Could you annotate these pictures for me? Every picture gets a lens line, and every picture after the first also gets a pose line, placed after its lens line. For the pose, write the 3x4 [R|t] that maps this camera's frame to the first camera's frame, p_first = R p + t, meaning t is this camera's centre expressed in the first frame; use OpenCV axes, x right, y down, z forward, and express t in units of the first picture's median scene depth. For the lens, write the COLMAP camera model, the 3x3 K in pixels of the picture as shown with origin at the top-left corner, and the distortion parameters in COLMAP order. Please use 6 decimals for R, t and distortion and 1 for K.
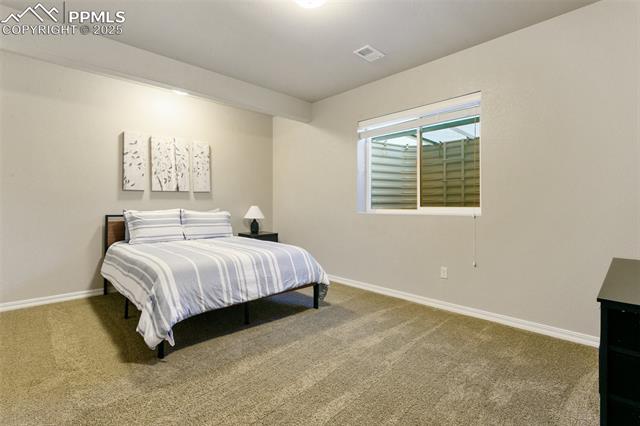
lens RADIAL K [[303.5, 0, 317.2], [0, 303.5, 208.7], [0, 0, 1]] dist [-0.001683, 0.001535]
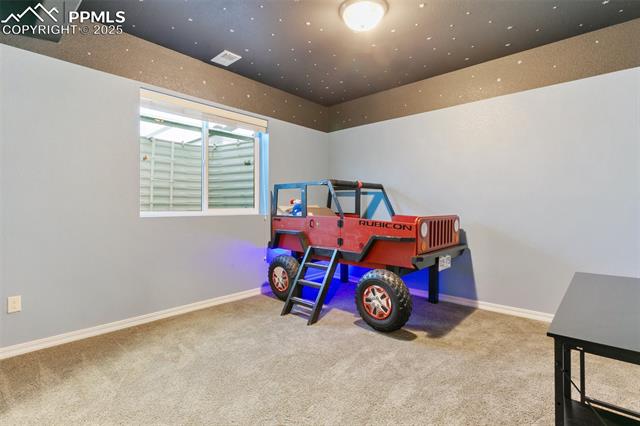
lens RADIAL K [[303.5, 0, 320.6], [0, 303.5, 210.0], [0, 0, 1]] dist [-0.001683, 0.001535]
pose [[-0.050748, -0.017611, 0.998556, -0.652724], [0.019693, 0.999632, 0.018631, -0.013573], [-0.998517, 0.020610, -0.050382, 0.678824]]
